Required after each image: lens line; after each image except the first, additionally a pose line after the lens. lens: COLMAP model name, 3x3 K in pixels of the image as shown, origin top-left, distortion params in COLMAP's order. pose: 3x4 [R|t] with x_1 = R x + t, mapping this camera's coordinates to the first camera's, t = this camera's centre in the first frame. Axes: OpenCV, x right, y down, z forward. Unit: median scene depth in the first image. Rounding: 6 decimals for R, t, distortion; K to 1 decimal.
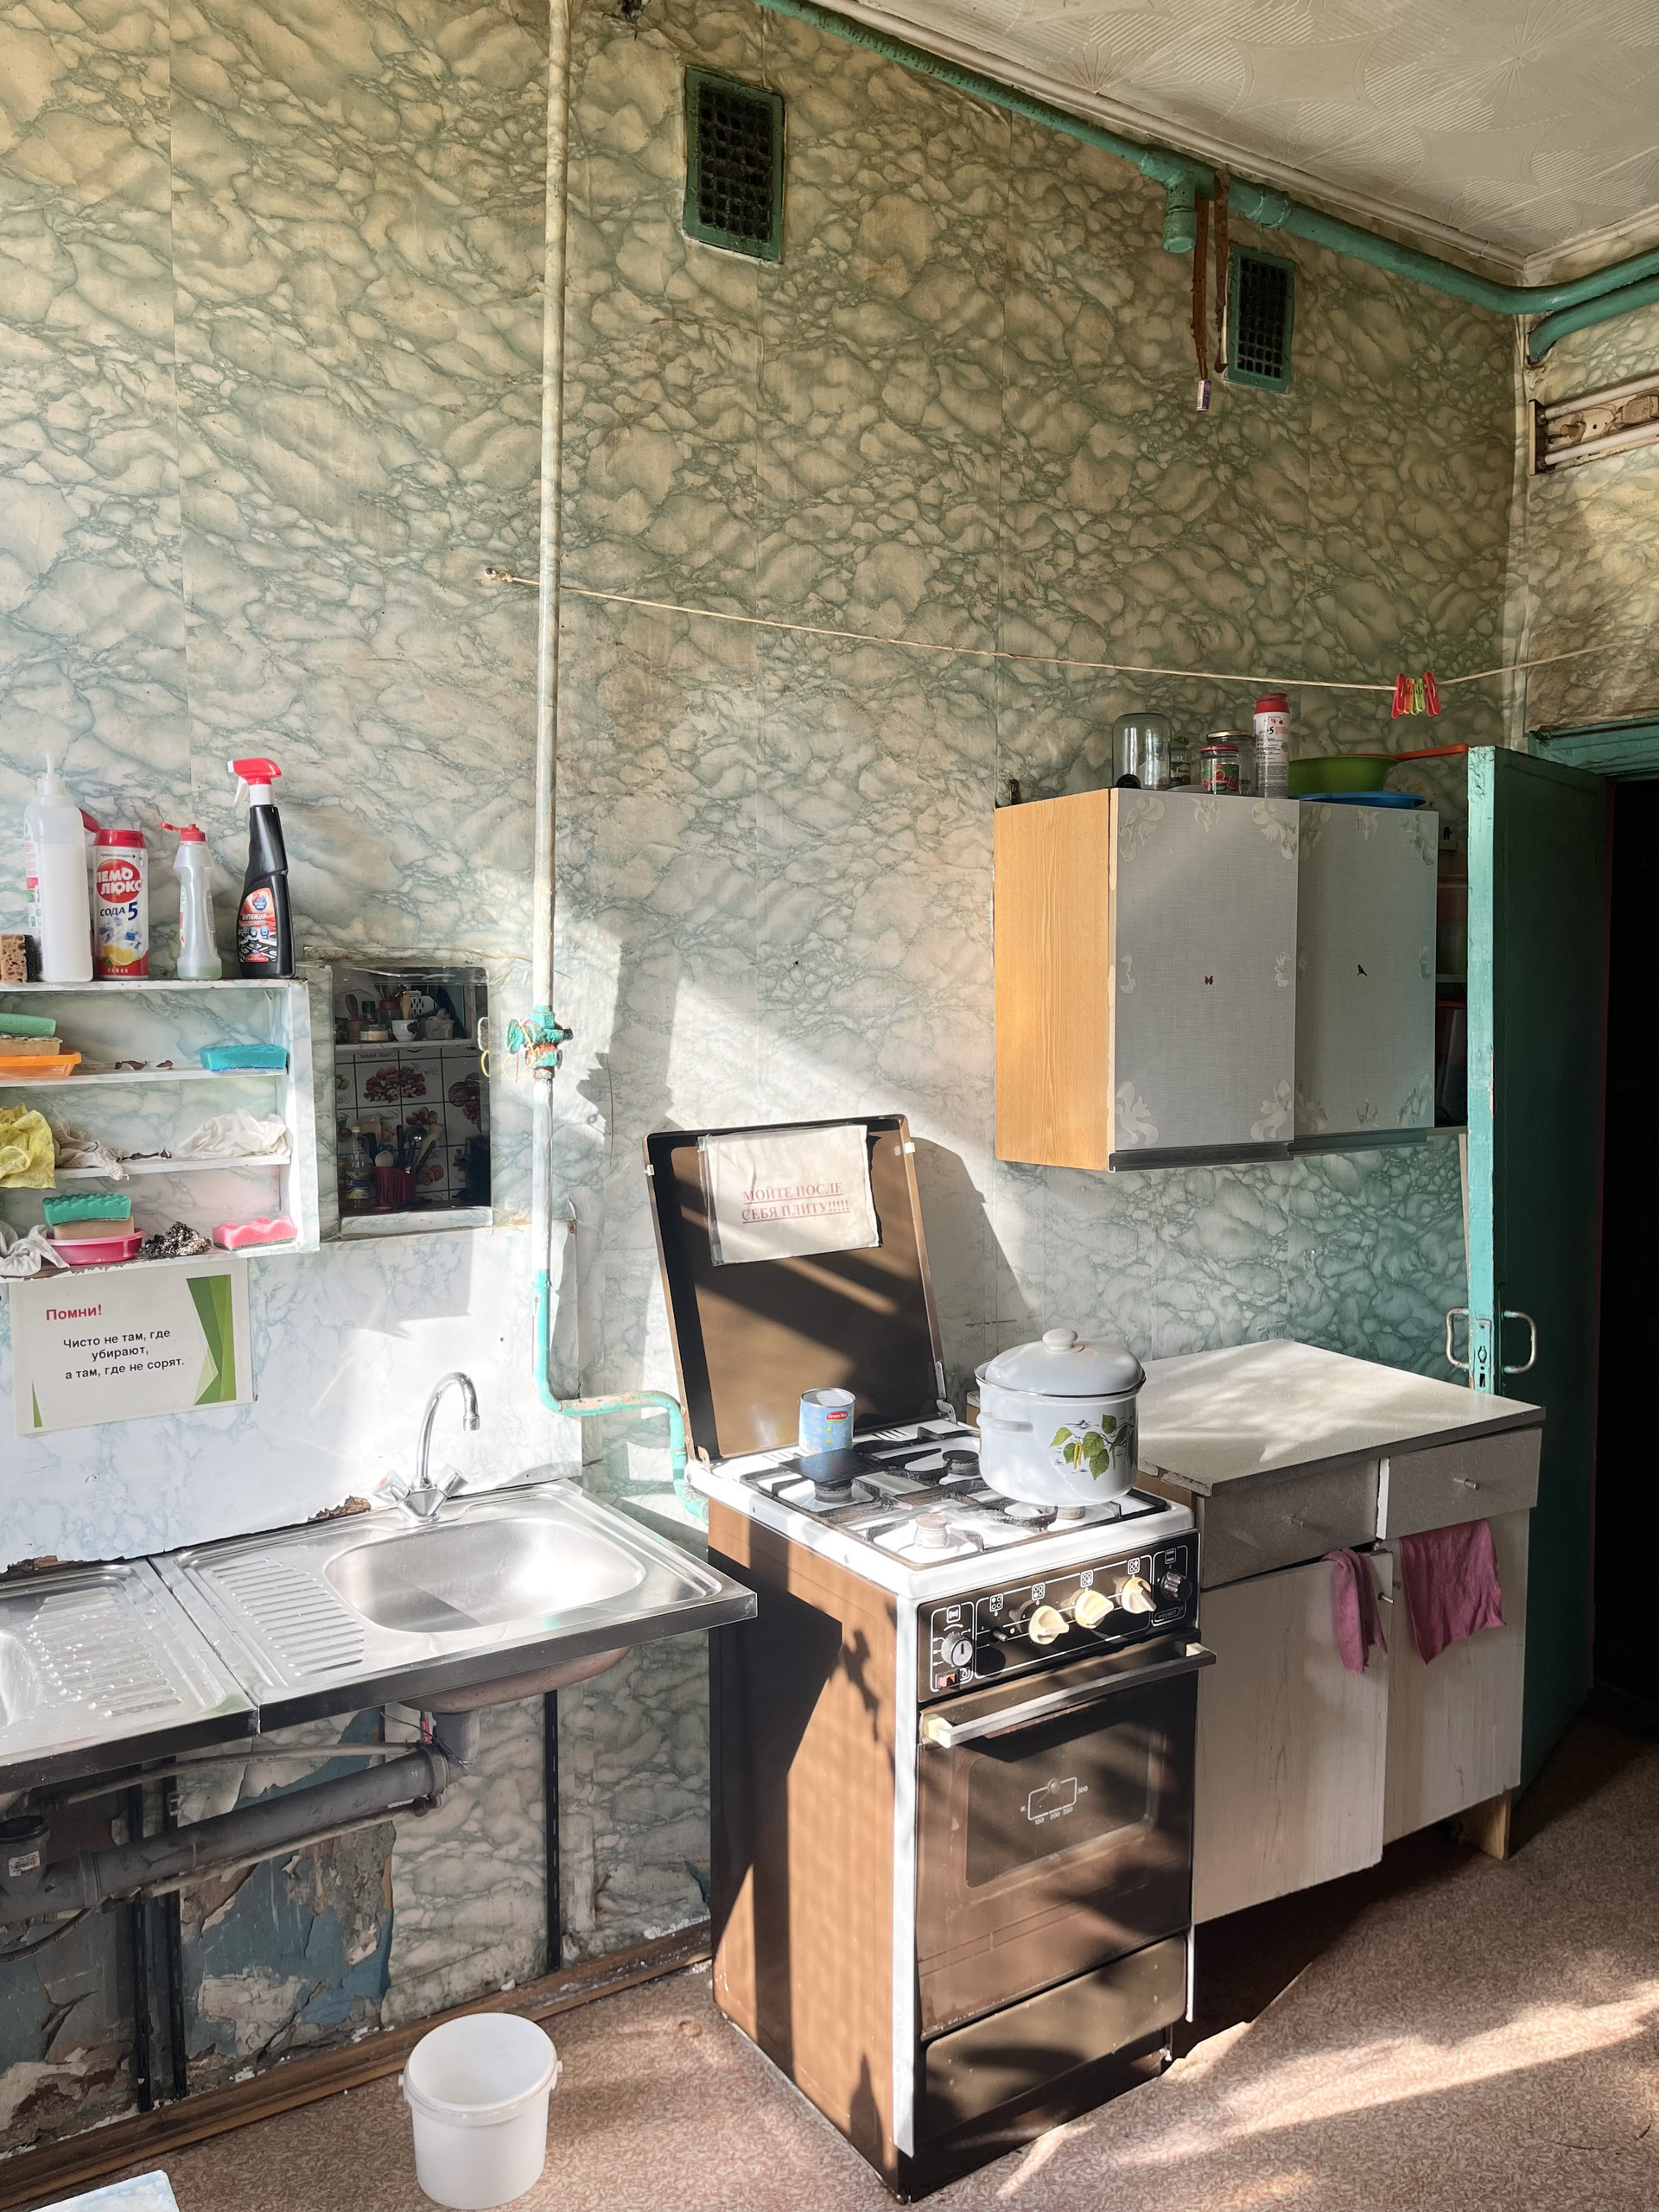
lens RADIAL K [[1676.6, 0, 828.6], [0, 1676.6, 1122.4], [0, 0, 1]] dist [0.030631, -0.015259]
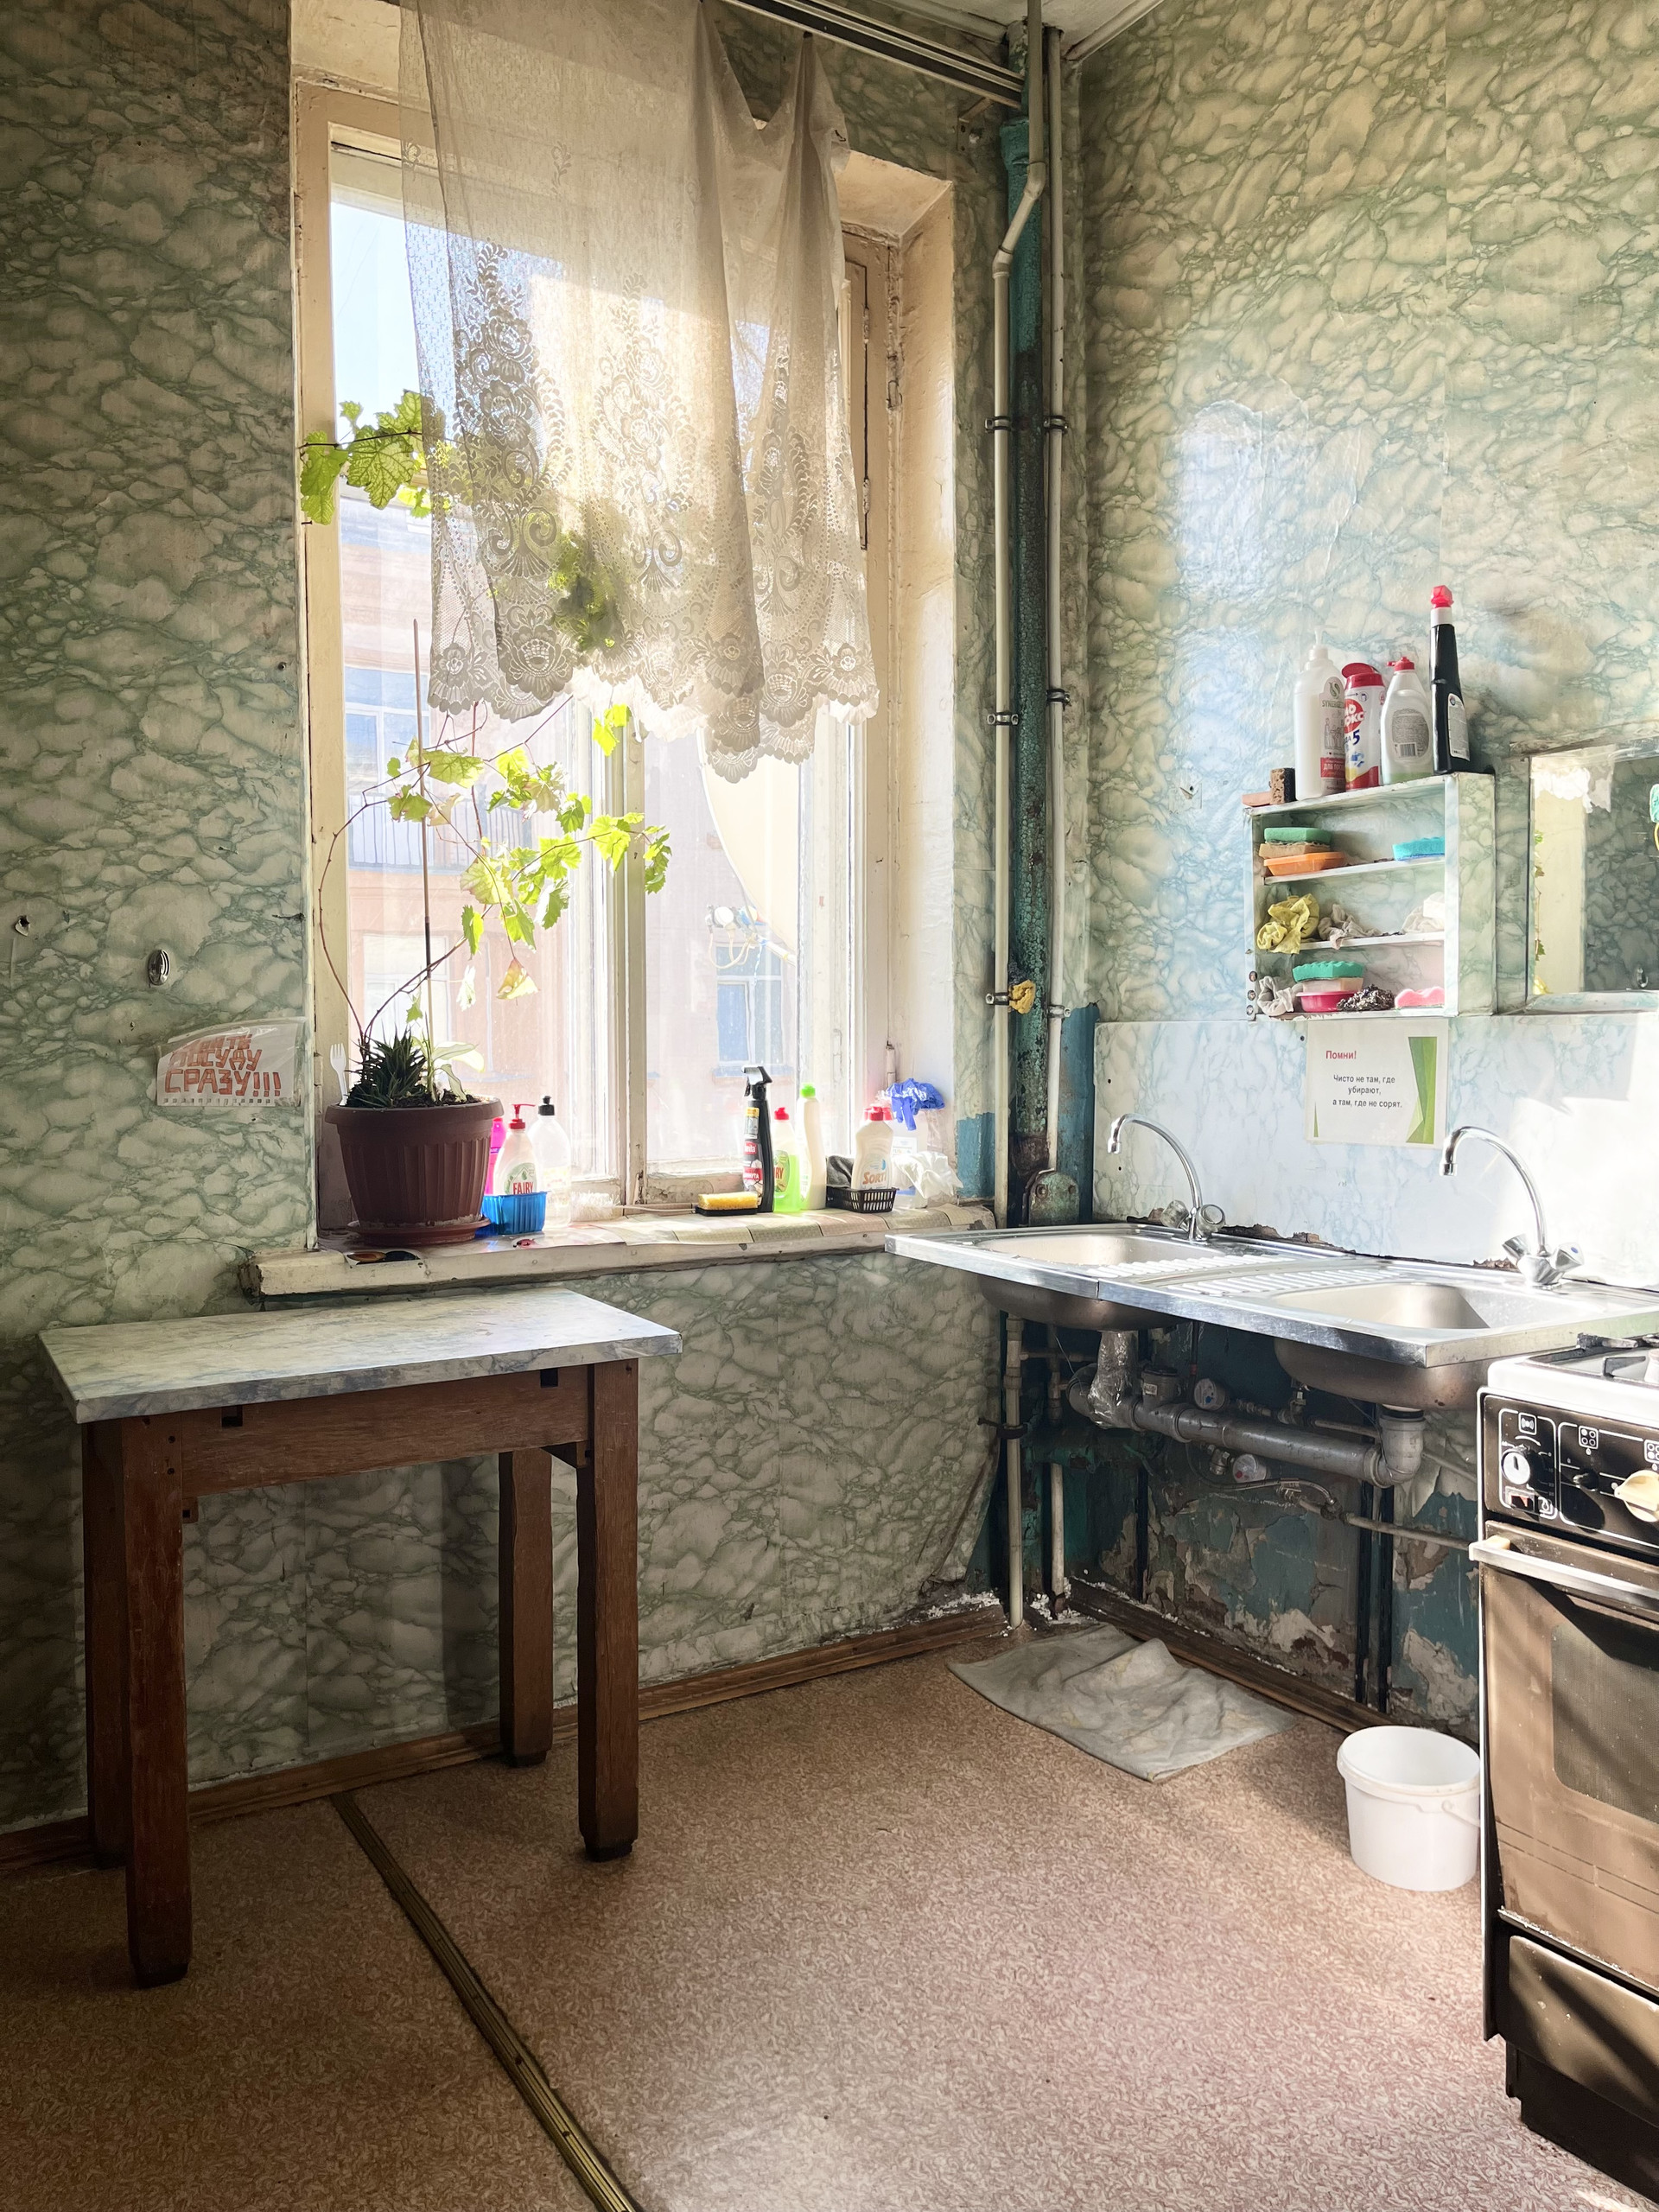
lens RADIAL K [[1676.6, 0, 827.9], [0, 1676.6, 1095.4], [0, 0, 1]] dist [0.030631, -0.015259]
pose [[-0.029726, 0.042698, -0.998646, 0.843550], [-0.069998, 0.996546, 0.044692, 0.110814], [0.997104, 0.071232, -0.026634, 0.623913]]
